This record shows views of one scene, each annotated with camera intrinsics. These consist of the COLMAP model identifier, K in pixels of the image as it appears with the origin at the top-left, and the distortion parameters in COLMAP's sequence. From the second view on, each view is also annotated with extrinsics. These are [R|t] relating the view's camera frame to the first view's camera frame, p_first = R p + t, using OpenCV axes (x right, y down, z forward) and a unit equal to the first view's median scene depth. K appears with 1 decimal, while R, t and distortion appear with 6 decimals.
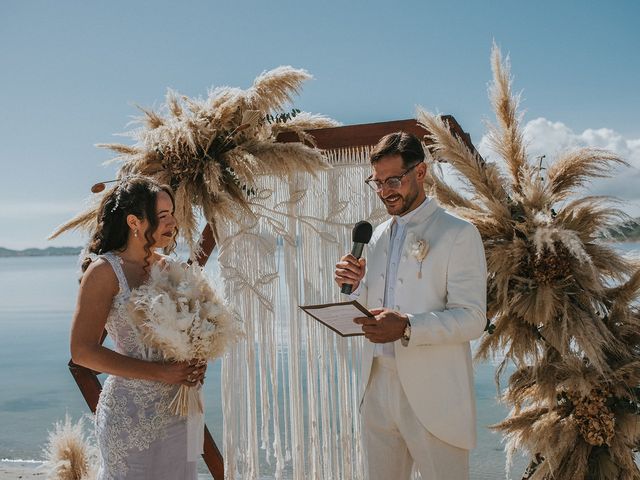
lens RADIAL K [[697.8, 0, 320.0], [0, 697.8, 240.0], [0, 0, 1]] dist [-0.032253, -0.008767]
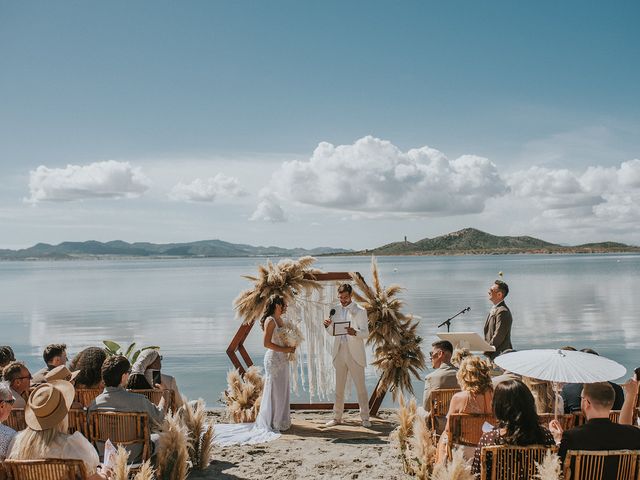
lens RADIAL K [[720.9, 0, 320.0], [0, 720.9, 240.0], [0, 0, 1]] dist [-0.020940, -0.006371]
pose [[0.970695, 0.016890, 0.239722, -0.889782], [-0.013655, 0.999792, -0.015150, -0.301641], [-0.239929, 0.011433, 0.970723, -2.502806]]
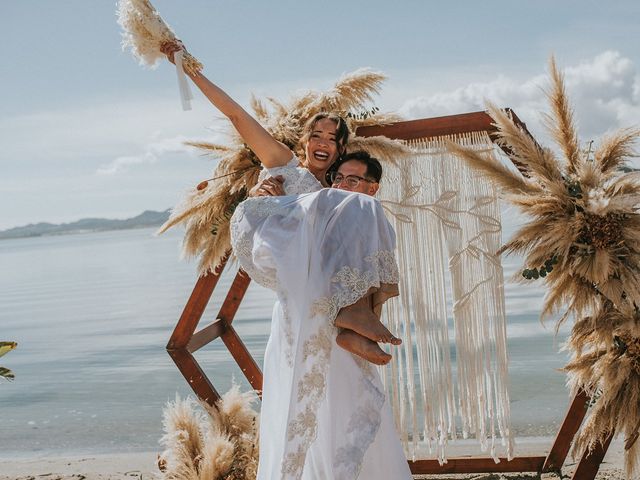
lens RADIAL K [[743.6, 0, 350.5], [0, 743.6, 250.6], [0, 0, 1]] dist [-0.018107, -0.023254]
pose [[0.991131, -0.058738, 0.119206, -0.256823], [0.052053, 0.996933, 0.058437, -0.030696], [-0.122273, -0.051713, 0.991148, -0.224177]]
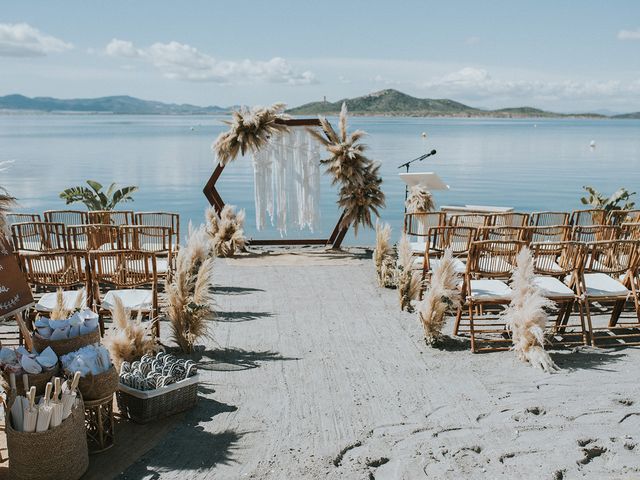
lens RADIAL K [[736.2, 0, 319.5], [0, 736.2, 267.6], [0, 0, 1]] dist [-0.019385, -0.018752]
pose [[0.935809, -0.040979, 0.350118, -1.315043], [-0.033784, 0.978222, 0.204795, -0.219198], [-0.350885, -0.203478, 0.914044, -2.855924]]
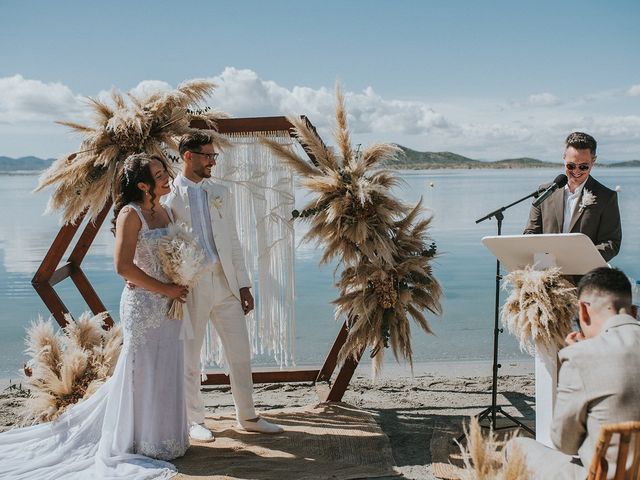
lens RADIAL K [[697.8, 0, 320.0], [0, 697.8, 240.0], [0, 0, 1]] dist [-0.032253, -0.008767]
pose [[0.938608, -0.022587, 0.344246, -0.372294], [-0.012292, 0.995031, 0.098802, -0.056456], [-0.344767, -0.096968, 0.933666, -0.597136]]
